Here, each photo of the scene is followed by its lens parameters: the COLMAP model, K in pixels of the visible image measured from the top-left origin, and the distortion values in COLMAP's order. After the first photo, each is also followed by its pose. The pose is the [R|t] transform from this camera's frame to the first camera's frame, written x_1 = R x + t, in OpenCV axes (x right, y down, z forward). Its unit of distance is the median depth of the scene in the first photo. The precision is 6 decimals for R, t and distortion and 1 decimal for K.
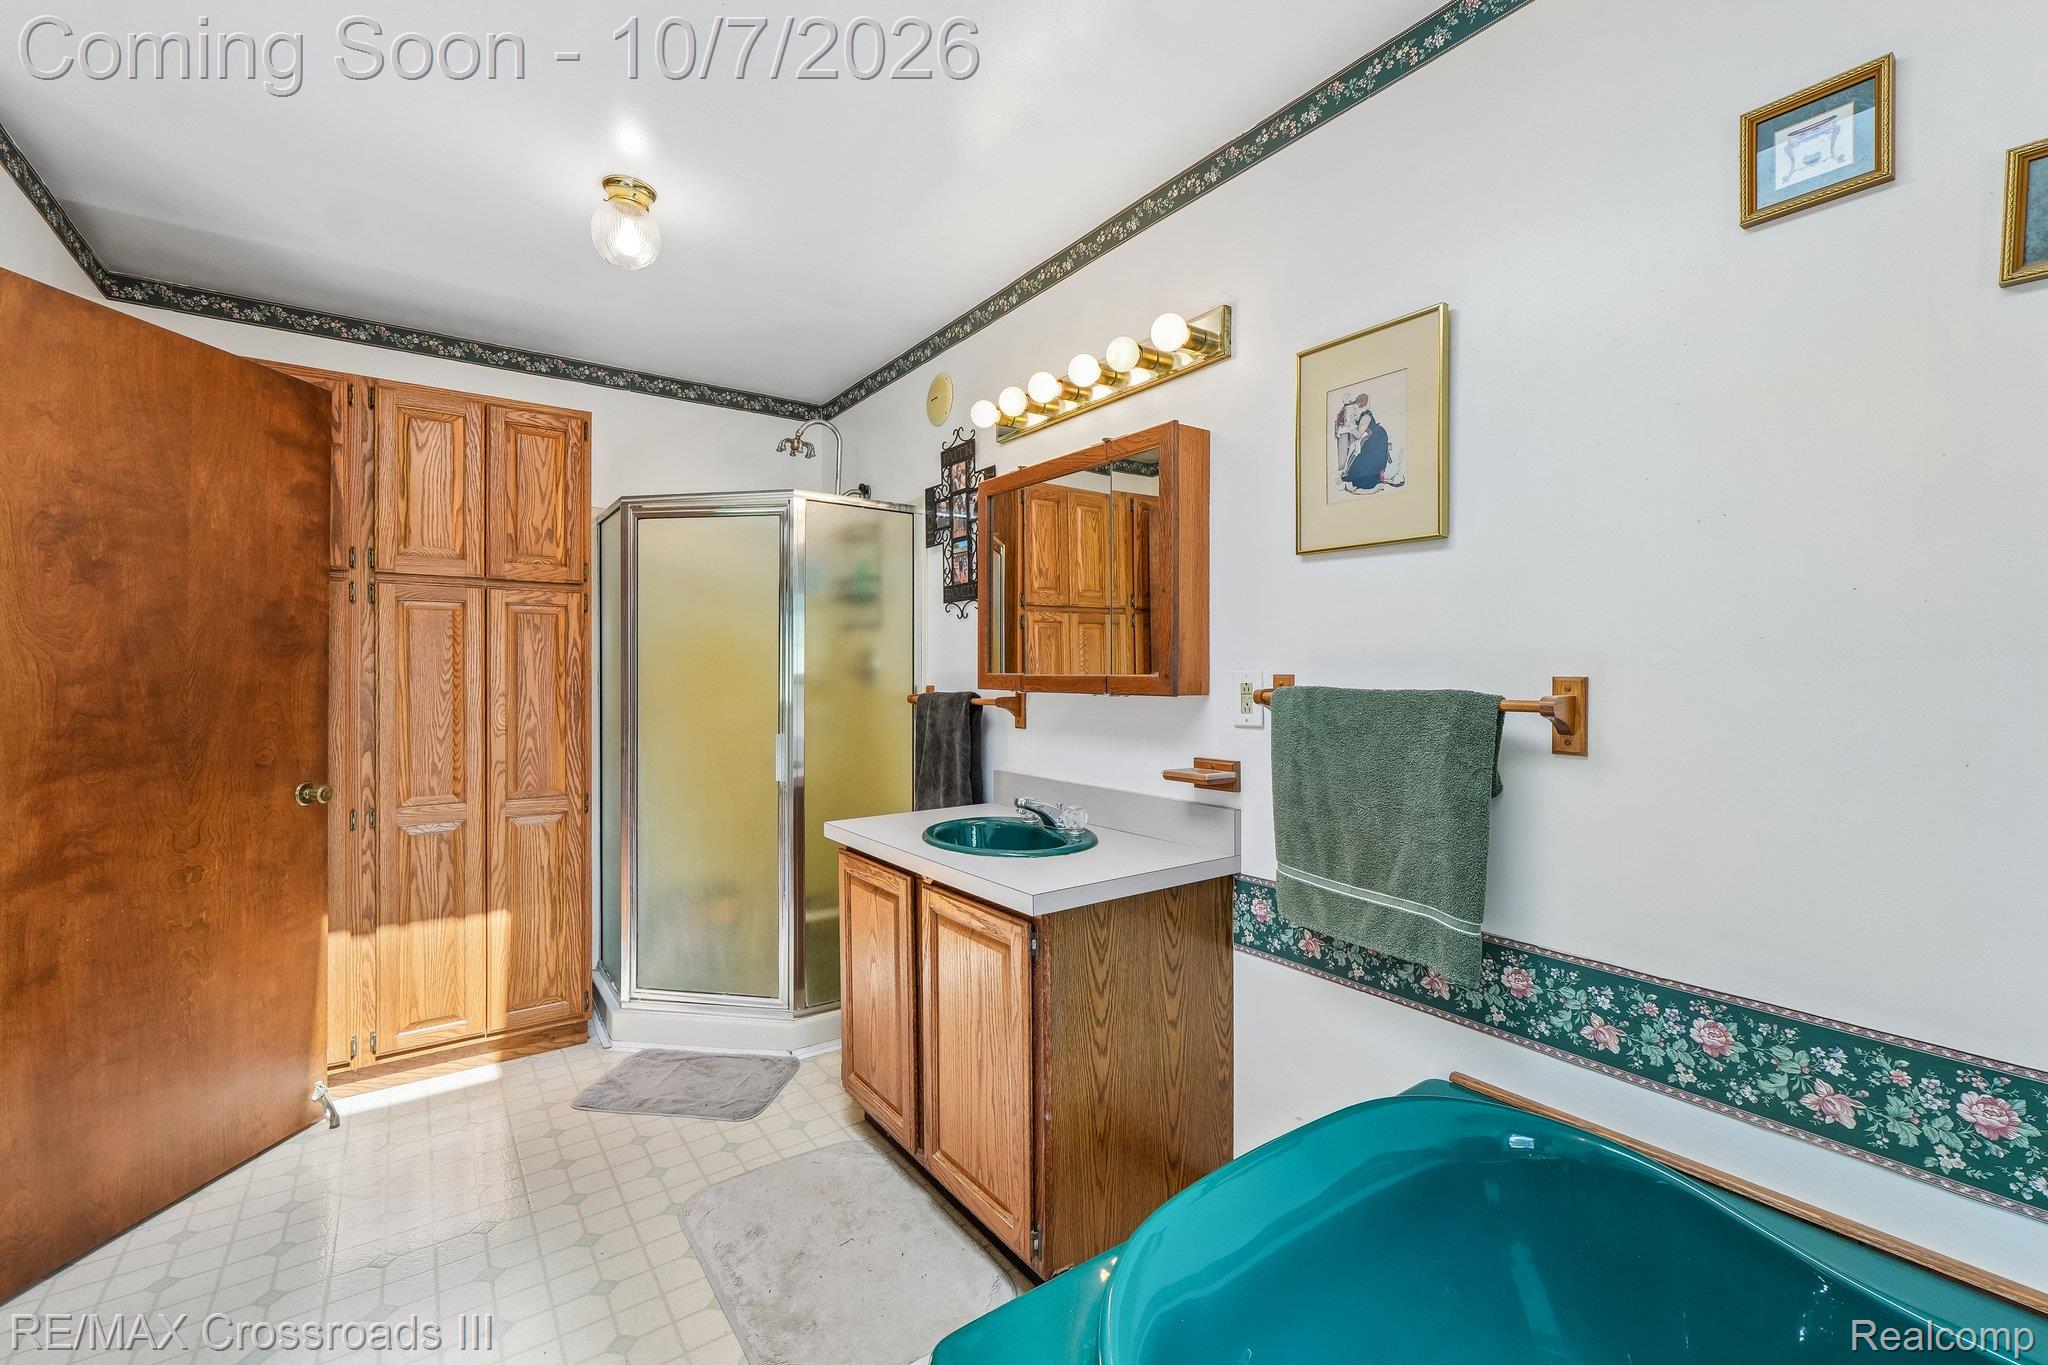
lens RADIAL K [[856.1, 0, 1025.6], [0, 856.1, 679.5], [0, 0, 1]] dist [0.001777, 0.000693]
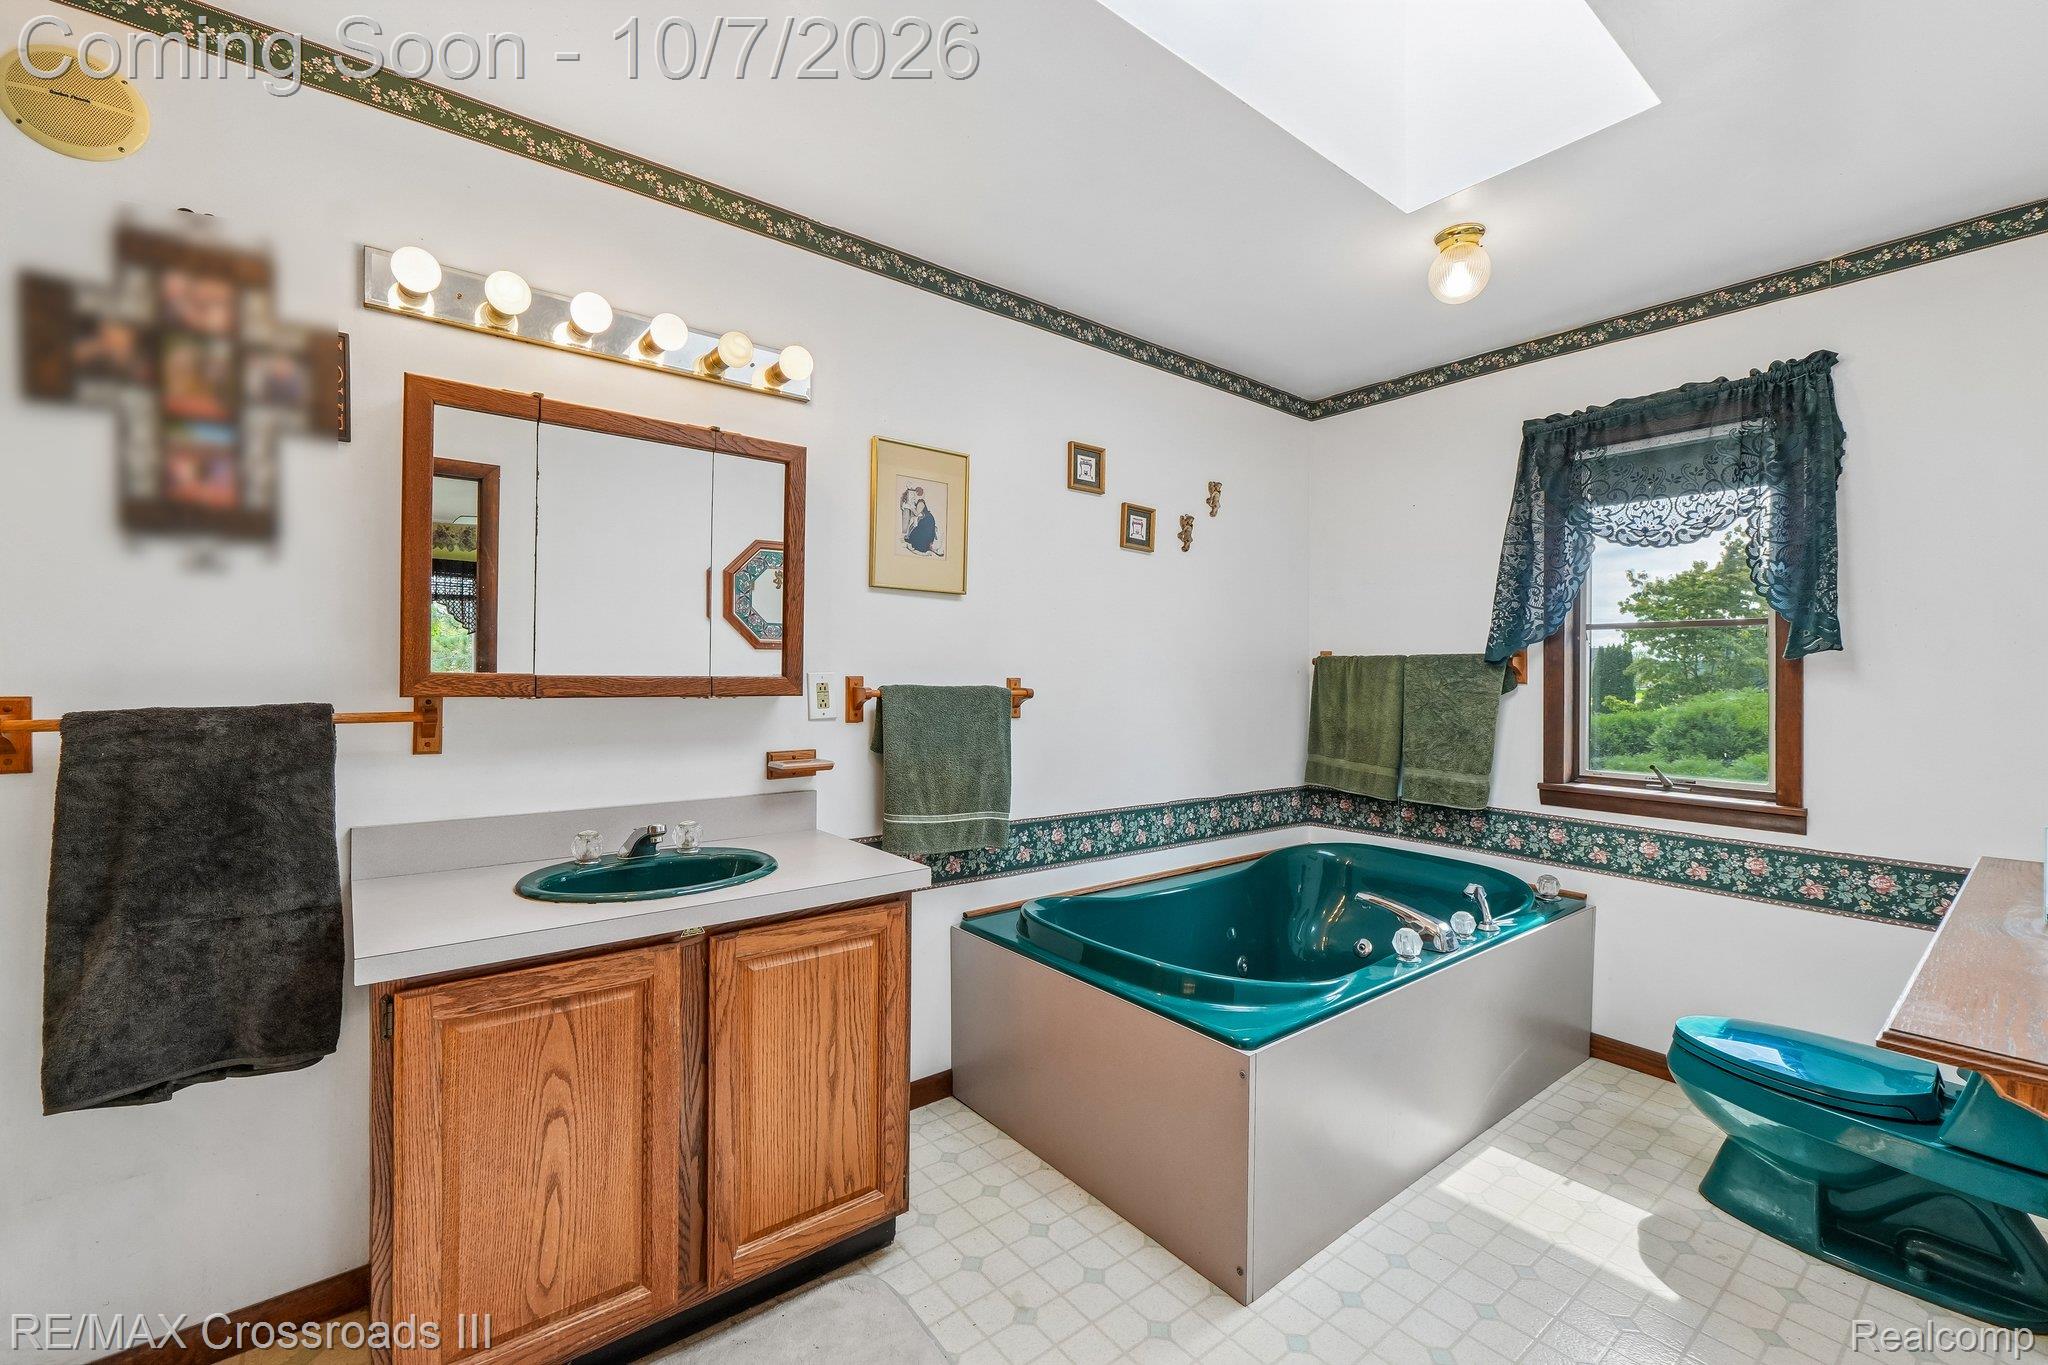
lens RADIAL K [[856.1, 0, 1034.2], [0, 856.1, 674.1], [0, 0, 1]] dist [0.001777, 0.000693]
pose [[-0.036992, -0.004609, 0.999305, -1.072544], [-0.003438, 0.999984, 0.004485, -0.016748], [-0.999310, -0.003270, -0.037007, 0.839037]]
